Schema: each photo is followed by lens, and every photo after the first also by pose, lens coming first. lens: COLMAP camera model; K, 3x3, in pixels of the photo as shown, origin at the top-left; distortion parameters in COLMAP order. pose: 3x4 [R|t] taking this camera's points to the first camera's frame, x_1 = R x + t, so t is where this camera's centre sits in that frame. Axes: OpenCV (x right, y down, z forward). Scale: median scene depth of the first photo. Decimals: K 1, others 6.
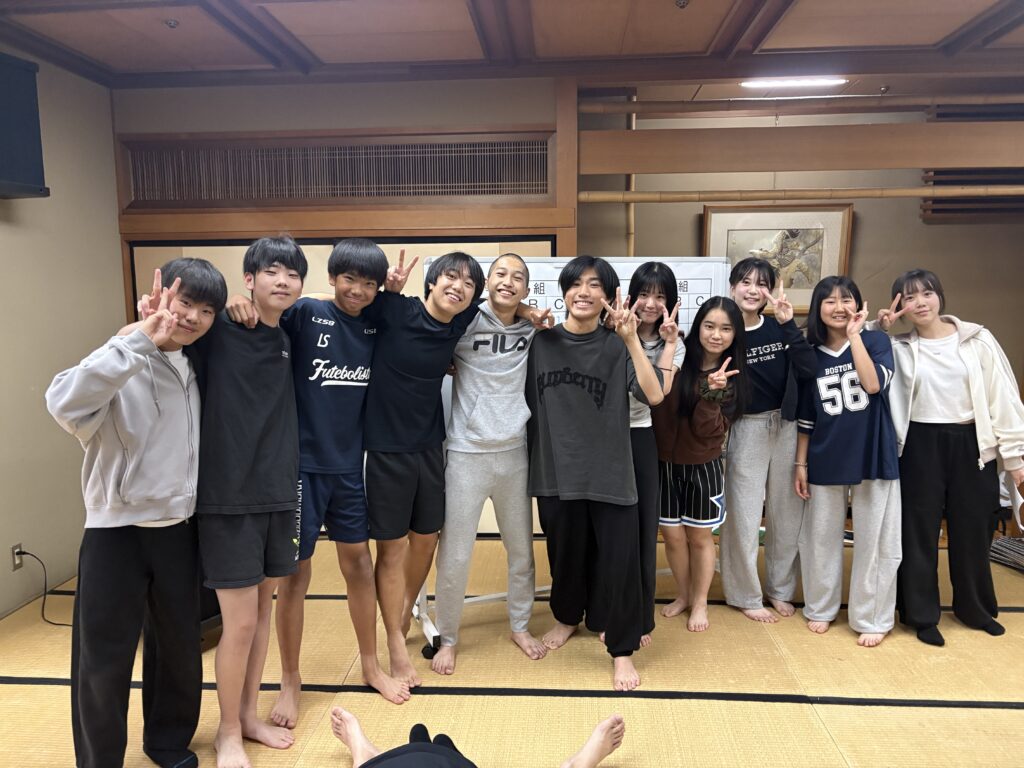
lens RADIAL K [[779.7, 0, 506.8], [0, 779.7, 388.4], [0, 0, 1]] dist [0.038040, -0.037623]
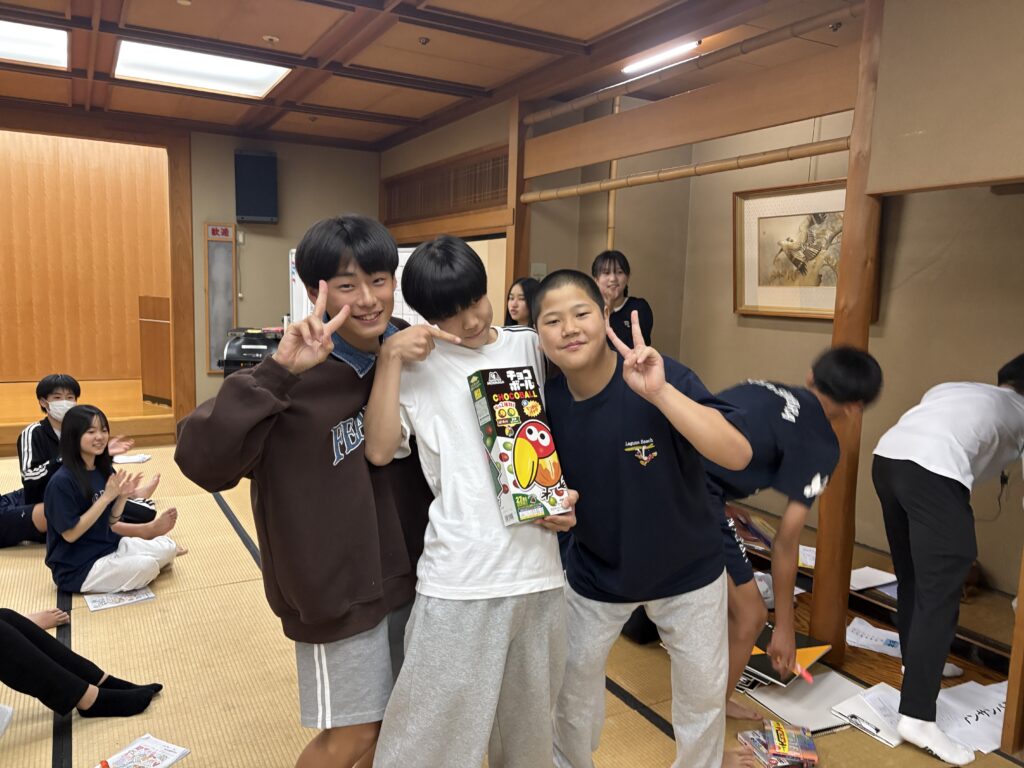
lens RADIAL K [[779.7, 0, 517.7], [0, 779.7, 388.5], [0, 0, 1]] dist [0.038040, -0.037623]
pose [[0.550552, 0.133043, -0.824131, 0.982752], [-0.140461, 0.987907, 0.065649, -0.037678], [0.822899, 0.079615, 0.562582, 0.338292]]
